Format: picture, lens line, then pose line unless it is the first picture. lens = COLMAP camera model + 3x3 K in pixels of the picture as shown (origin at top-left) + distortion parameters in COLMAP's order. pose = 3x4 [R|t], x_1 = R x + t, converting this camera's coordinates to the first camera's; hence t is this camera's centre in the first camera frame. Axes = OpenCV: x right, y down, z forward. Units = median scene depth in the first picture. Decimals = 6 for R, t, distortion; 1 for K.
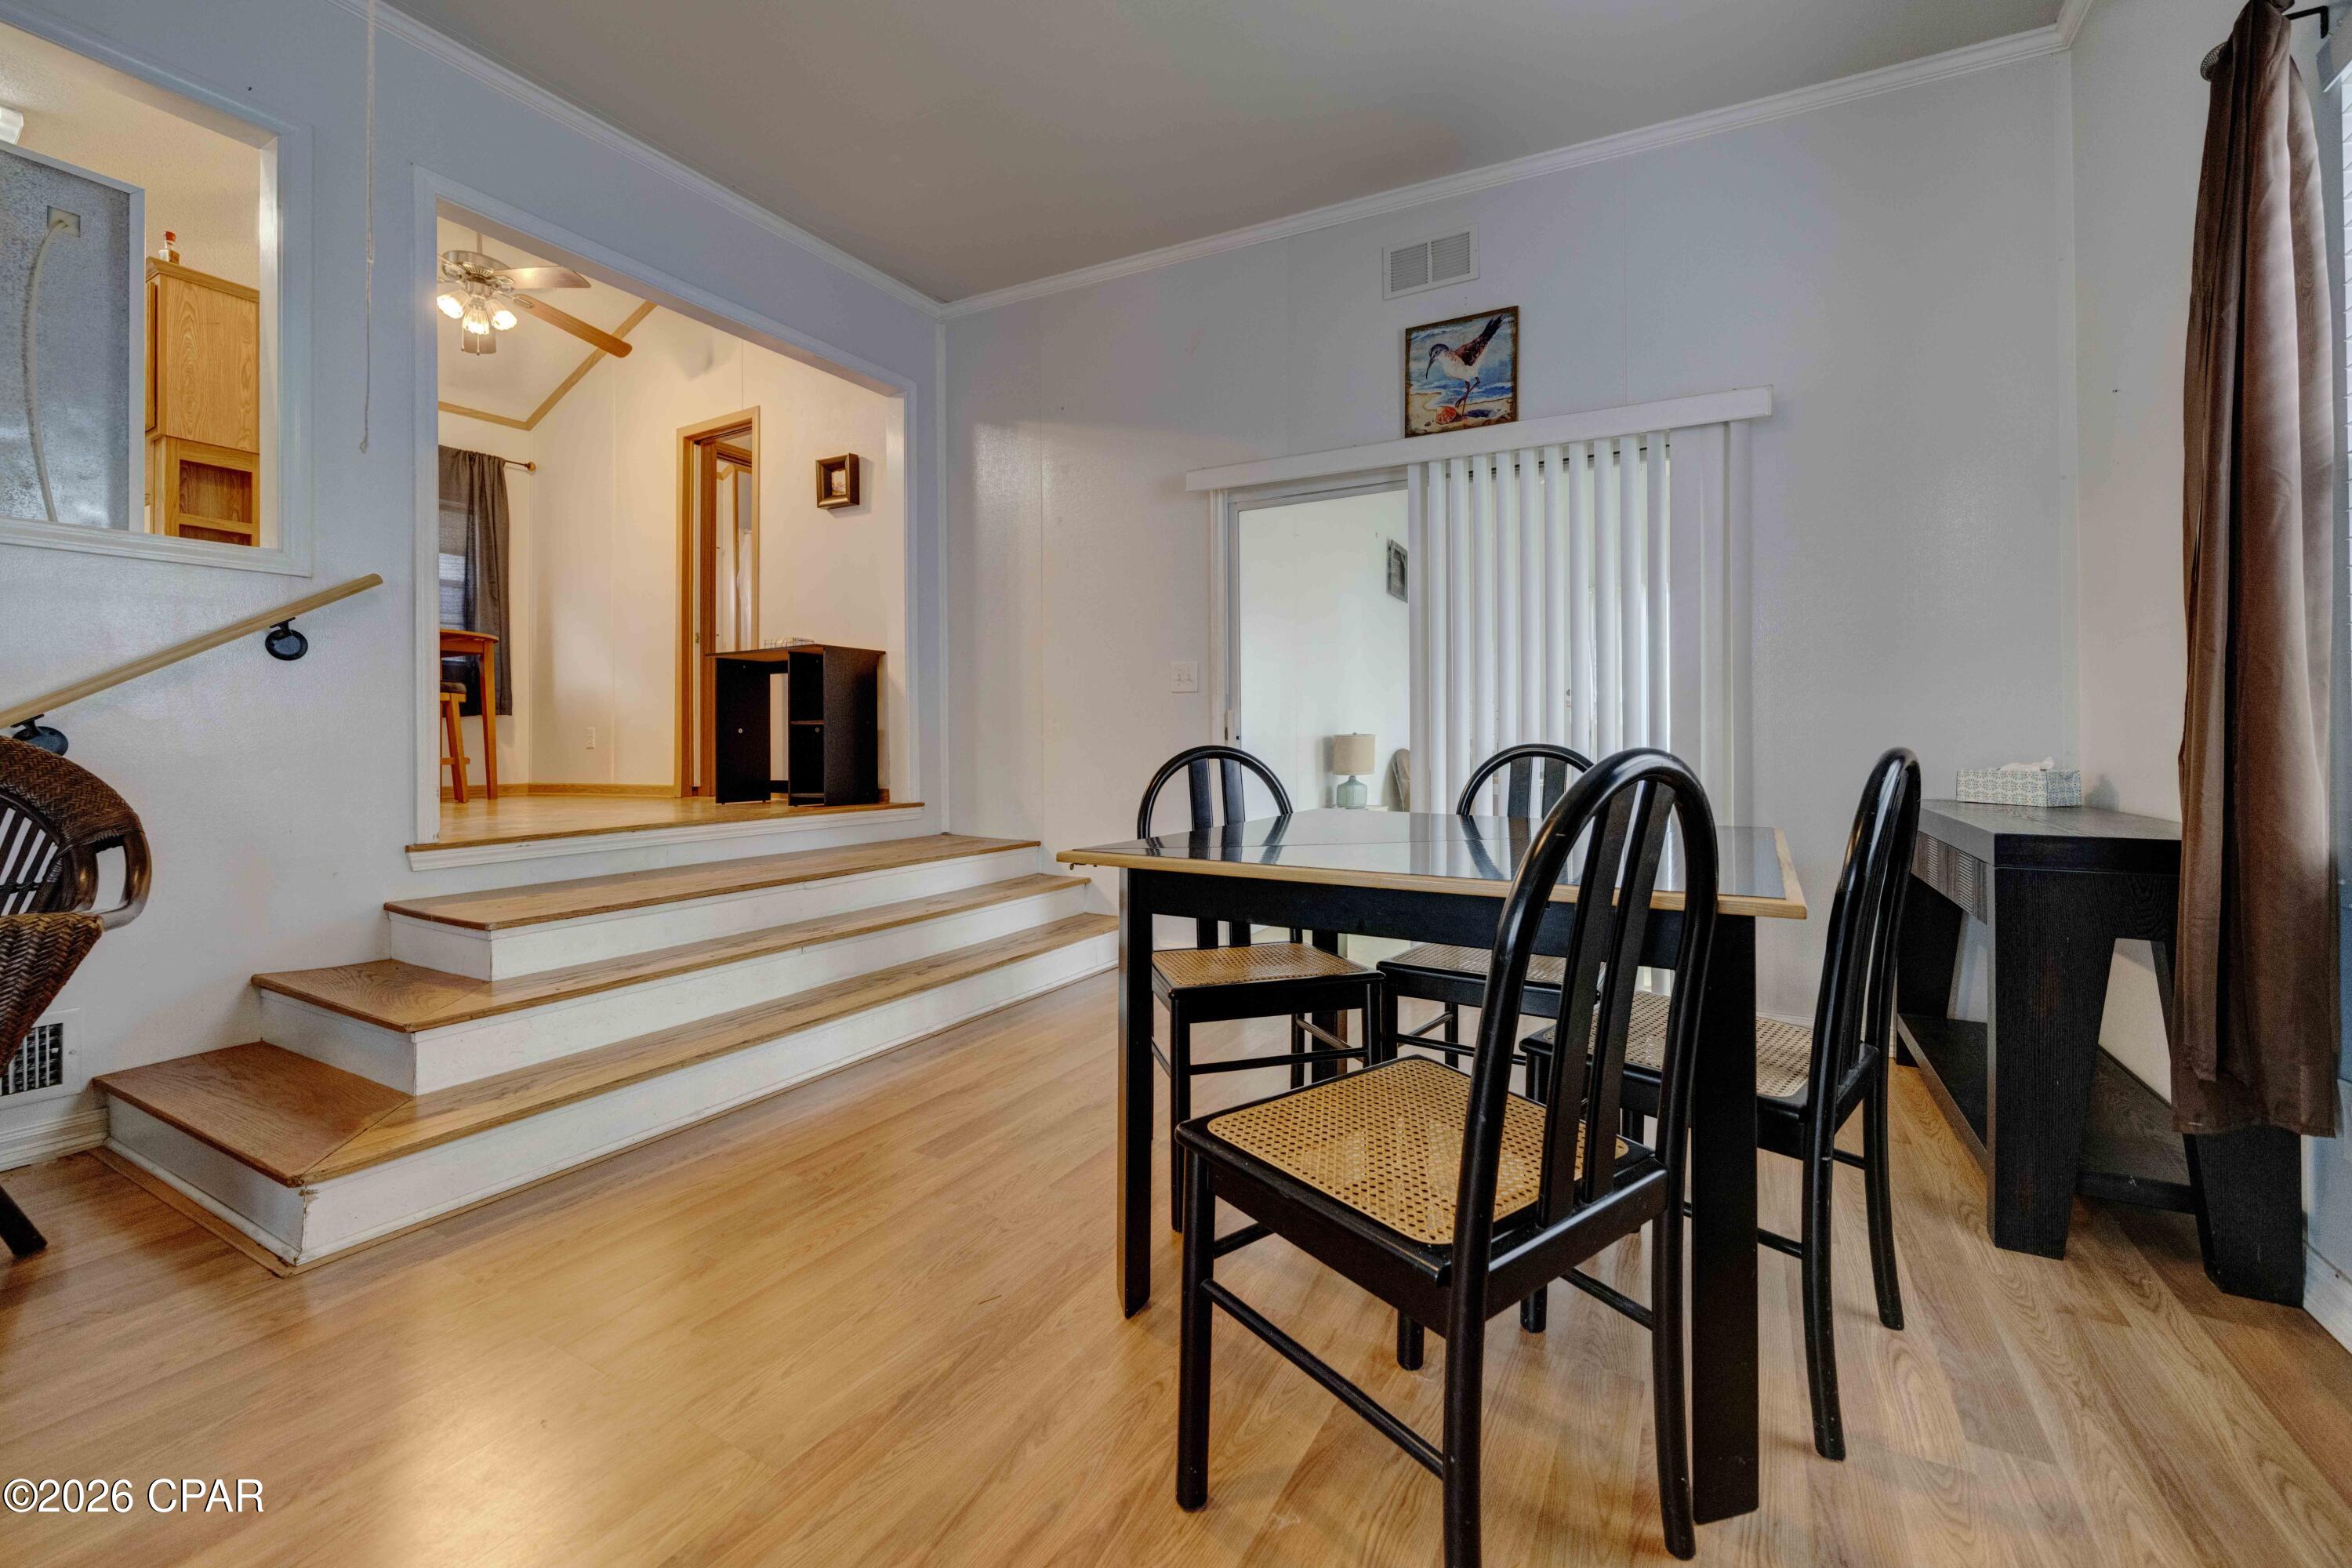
lens RADIAL K [[941.6, 0, 1213.2], [0, 941.6, 738.0], [0, 0, 1]] dist [0.000133, 0.000247]
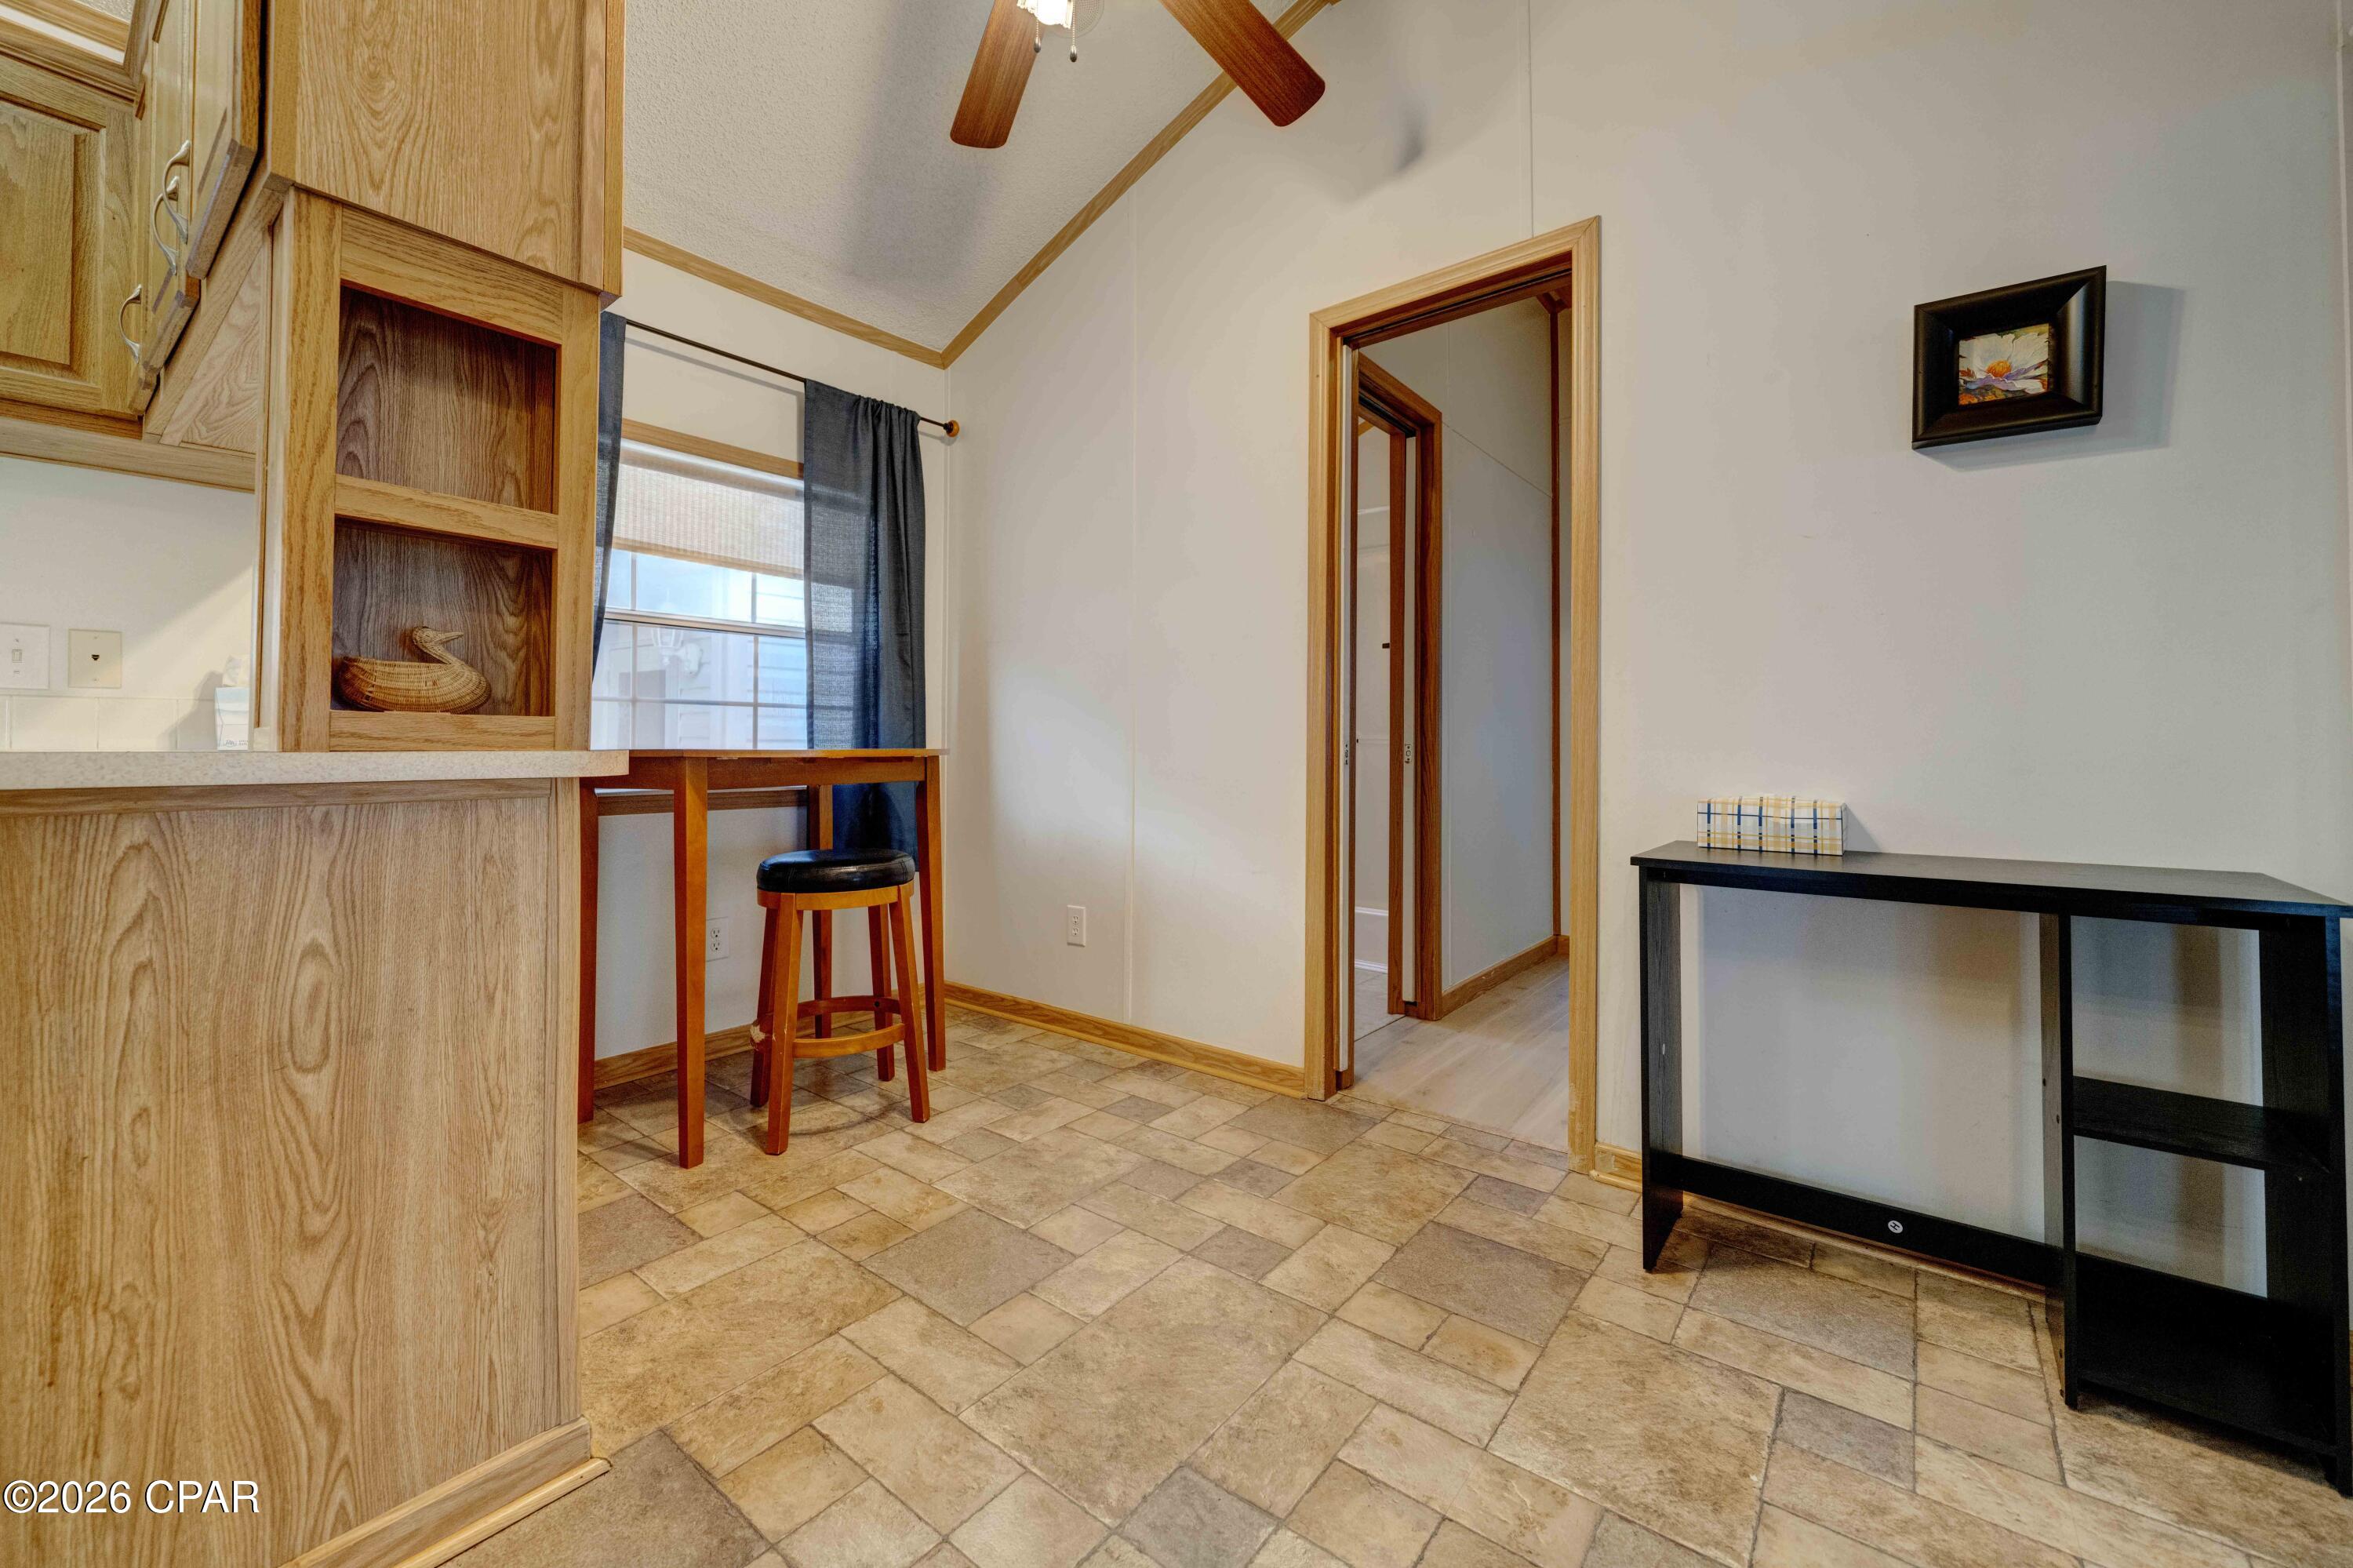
lens RADIAL K [[919.4, 0, 1163.2], [0, 919.4, 748.4], [0, 0, 1]] dist [-0.001450, -0.000104]
pose [[0.981849, 0.015324, -0.189043, -0.600677], [-0.014122, 0.999871, 0.007705, -0.122468], [0.189137, -0.004895, 0.981939, 0.580767]]
